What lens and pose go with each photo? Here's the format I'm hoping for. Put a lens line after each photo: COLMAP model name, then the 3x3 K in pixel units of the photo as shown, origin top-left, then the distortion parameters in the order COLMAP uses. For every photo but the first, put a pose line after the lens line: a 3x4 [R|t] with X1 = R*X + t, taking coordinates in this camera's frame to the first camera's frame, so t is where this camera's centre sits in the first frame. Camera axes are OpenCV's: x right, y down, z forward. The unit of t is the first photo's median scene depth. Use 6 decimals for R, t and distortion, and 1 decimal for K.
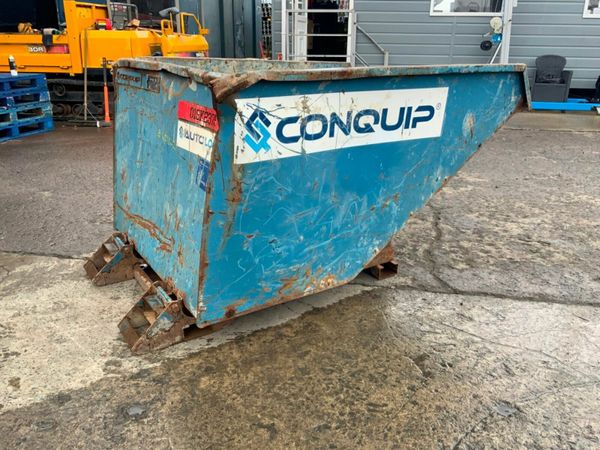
lens RADIAL K [[494.9, 0, 300.6], [0, 494.9, 224.3], [0, 0, 1]] dist [0.019204, -0.056233]
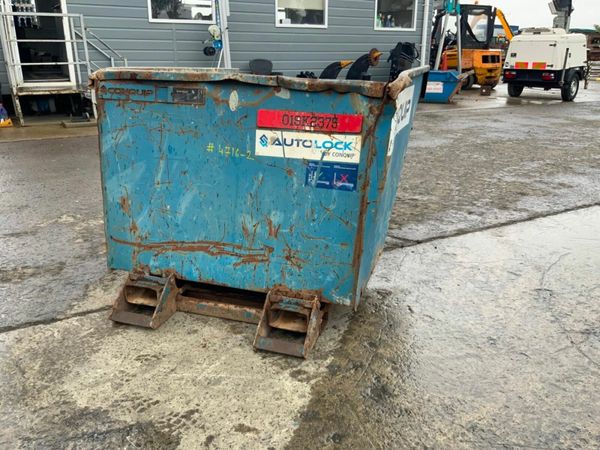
lens RADIAL K [[494.9, 0, 300.2], [0, 494.9, 225.8], [0, 0, 1]] dist [0.019204, -0.056233]
pose [[0.781898, -0.209854, 0.587024, -0.755399], [0.213333, 0.974858, 0.064348, -0.061118], [-0.585769, 0.074918, 0.807008, 0.143537]]
